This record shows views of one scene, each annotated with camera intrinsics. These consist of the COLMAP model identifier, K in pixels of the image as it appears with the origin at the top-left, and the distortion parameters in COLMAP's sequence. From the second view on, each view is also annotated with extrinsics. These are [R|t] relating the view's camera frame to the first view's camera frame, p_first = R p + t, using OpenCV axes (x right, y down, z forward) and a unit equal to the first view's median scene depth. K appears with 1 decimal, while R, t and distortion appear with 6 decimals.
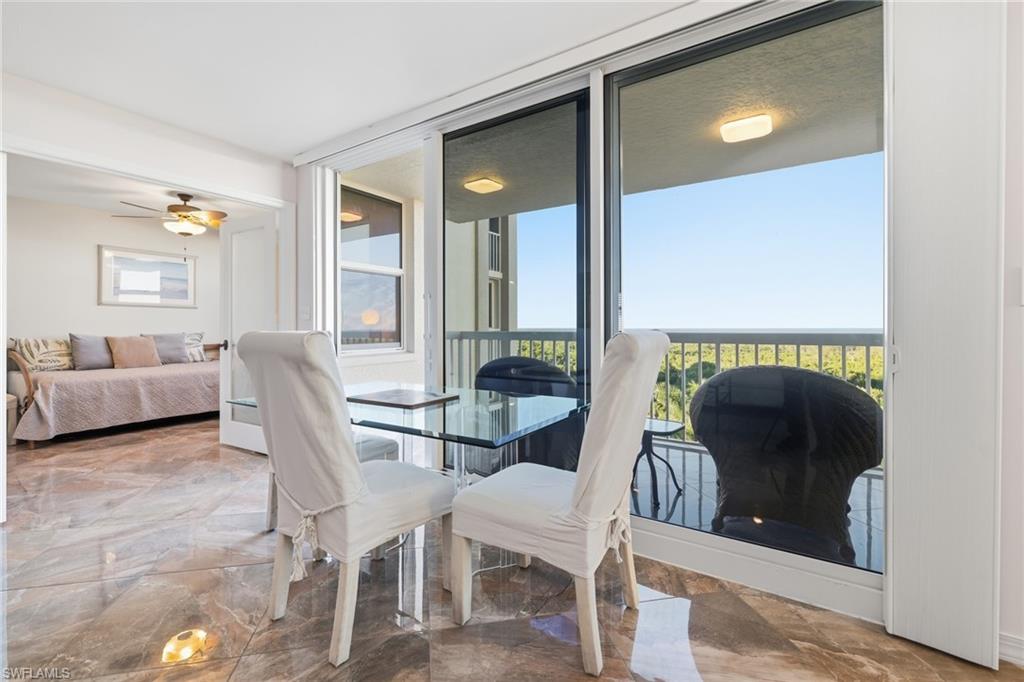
lens RADIAL K [[439.3, 0, 509.7], [0, 439.3, 331.4], [0, 0, 1]] dist [-0.002593, 0.002670]
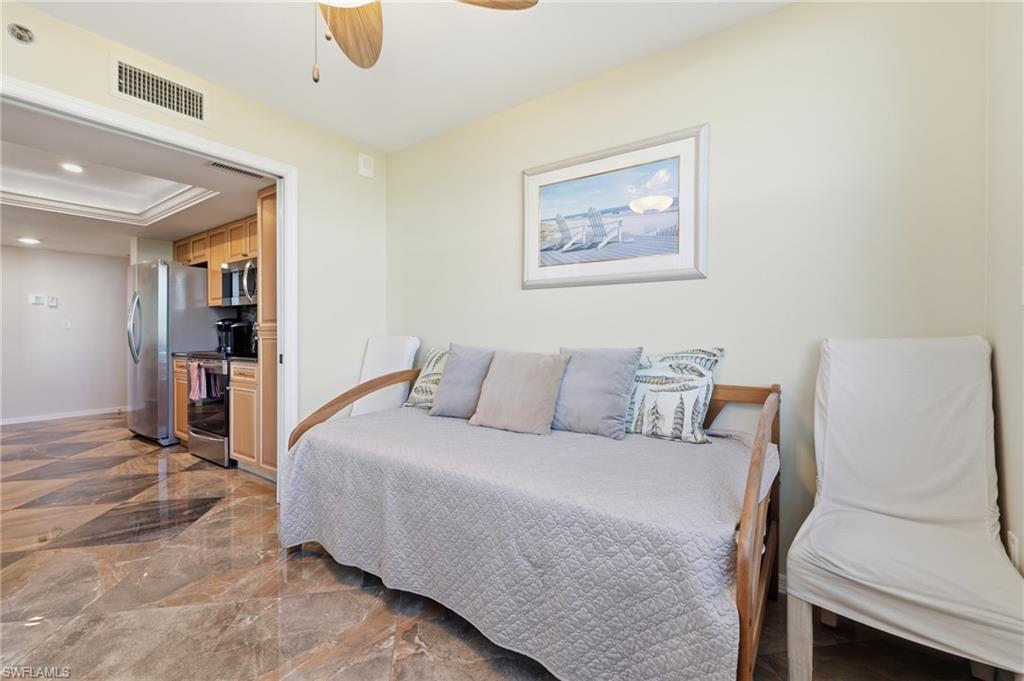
lens RADIAL K [[439.3, 0, 509.7], [0, 439.3, 335.6], [0, 0, 1]] dist [-0.002593, 0.002670]
pose [[-0.036433, 0.006799, -0.999313, -0.383806], [-0.013357, 0.999884, 0.007290, -0.007707], [0.999247, 0.013614, -0.036338, 0.900815]]
